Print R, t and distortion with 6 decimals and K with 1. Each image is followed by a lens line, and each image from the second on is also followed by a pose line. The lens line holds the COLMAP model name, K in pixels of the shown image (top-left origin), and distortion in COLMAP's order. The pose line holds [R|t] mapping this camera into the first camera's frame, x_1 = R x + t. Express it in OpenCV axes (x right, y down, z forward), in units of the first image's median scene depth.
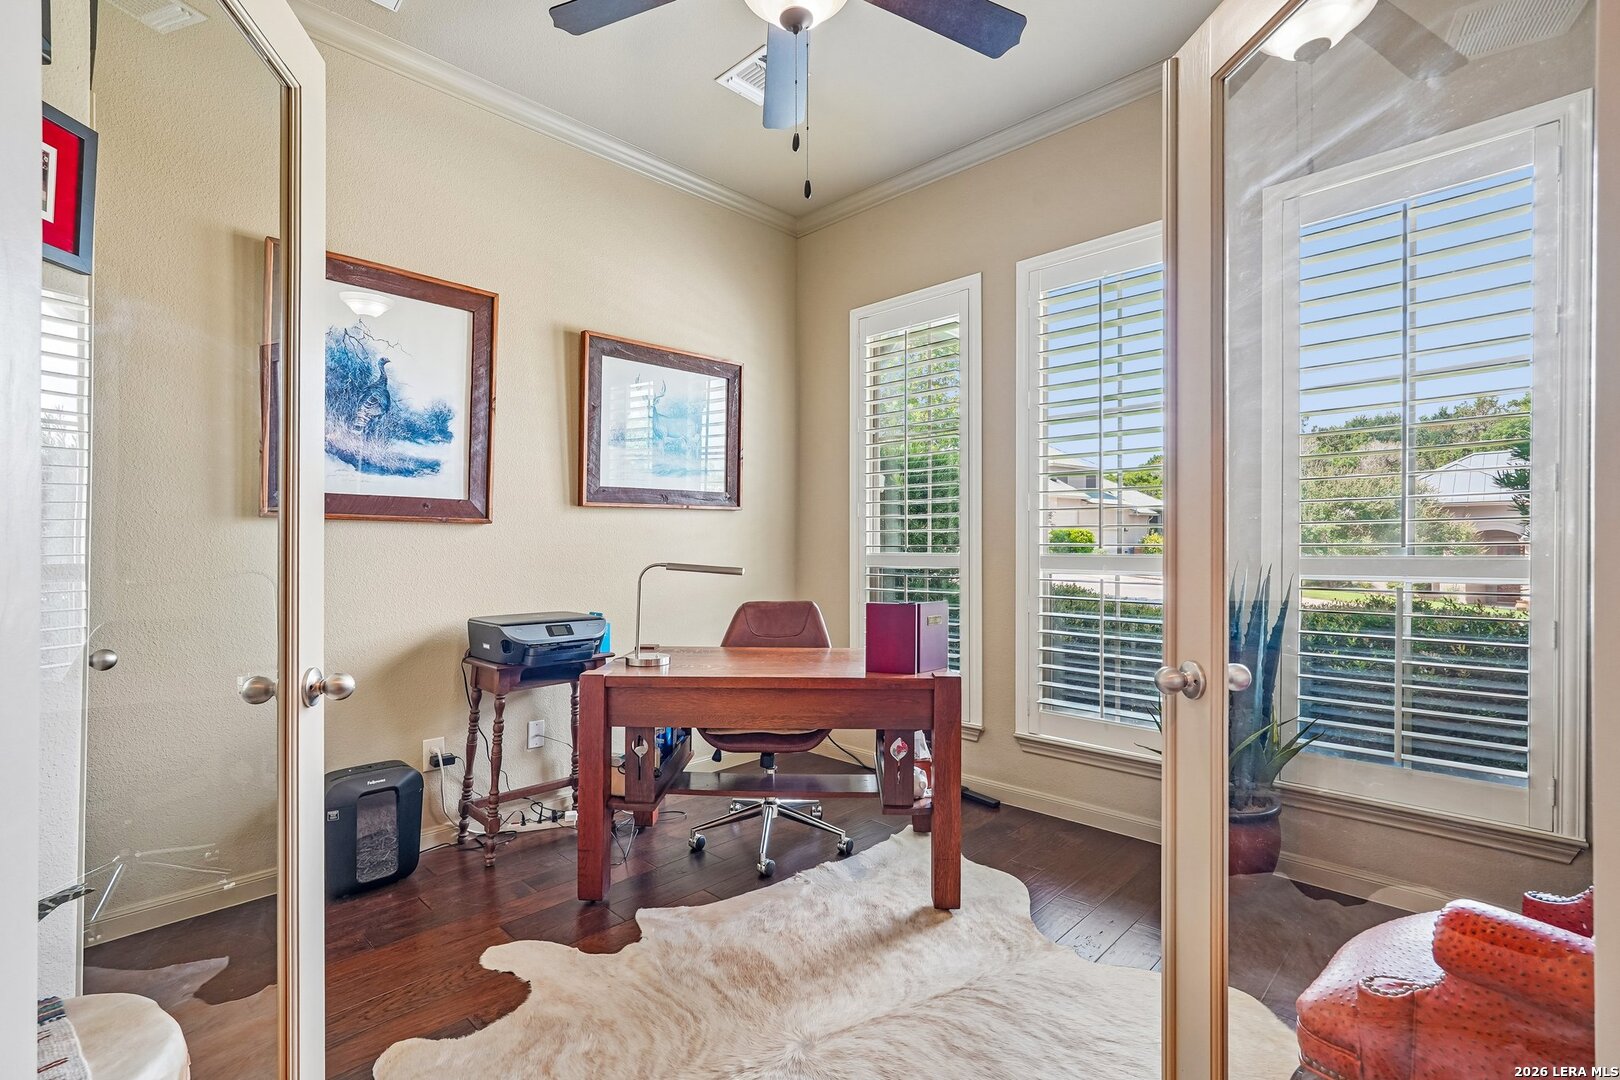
lens RADIAL K [[728.4, 0, 807.9], [0, 728.4, 549.6], [0, 0, 1]] dist [-0.002751, -0.000030]
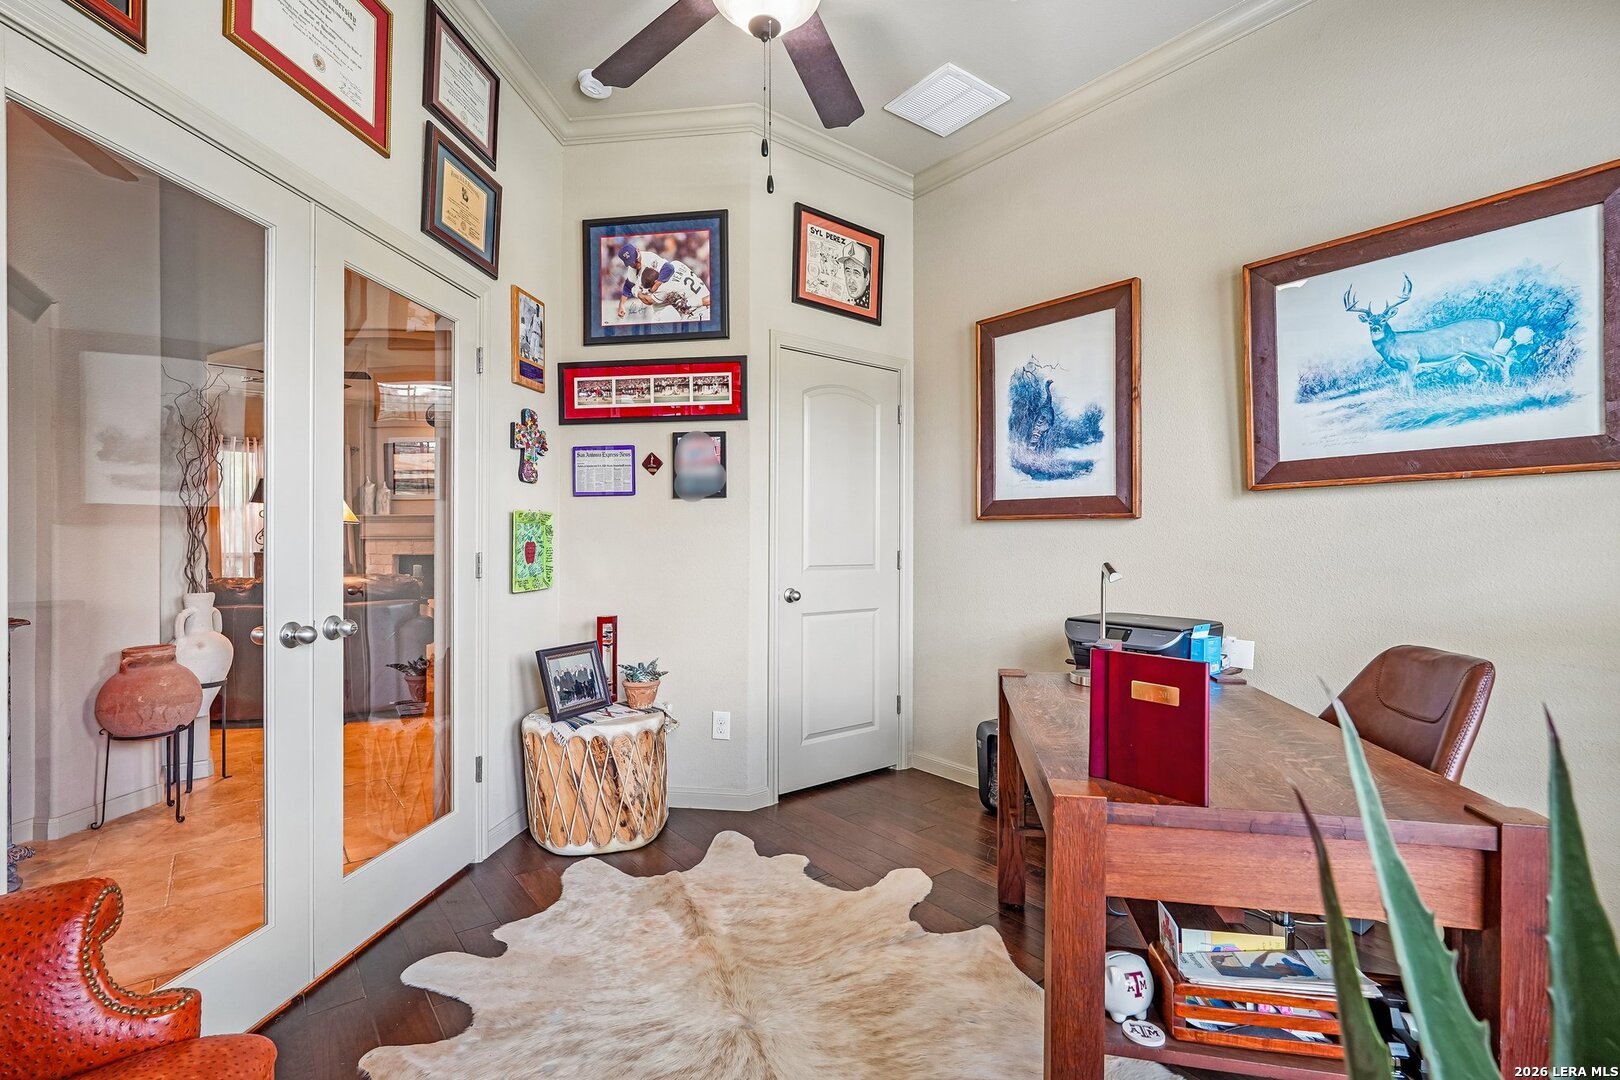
lens RADIAL K [[745.5, 0, 803.2], [0, 745.5, 543.1], [0, 0, 1]] dist [0.001037, 0.000075]
pose [[-0.127492, 0.003954, -0.991832, 0.600265], [-0.008935, 0.999947, 0.005135, -0.003998], [0.991799, 0.009517, -0.127450, 0.697234]]
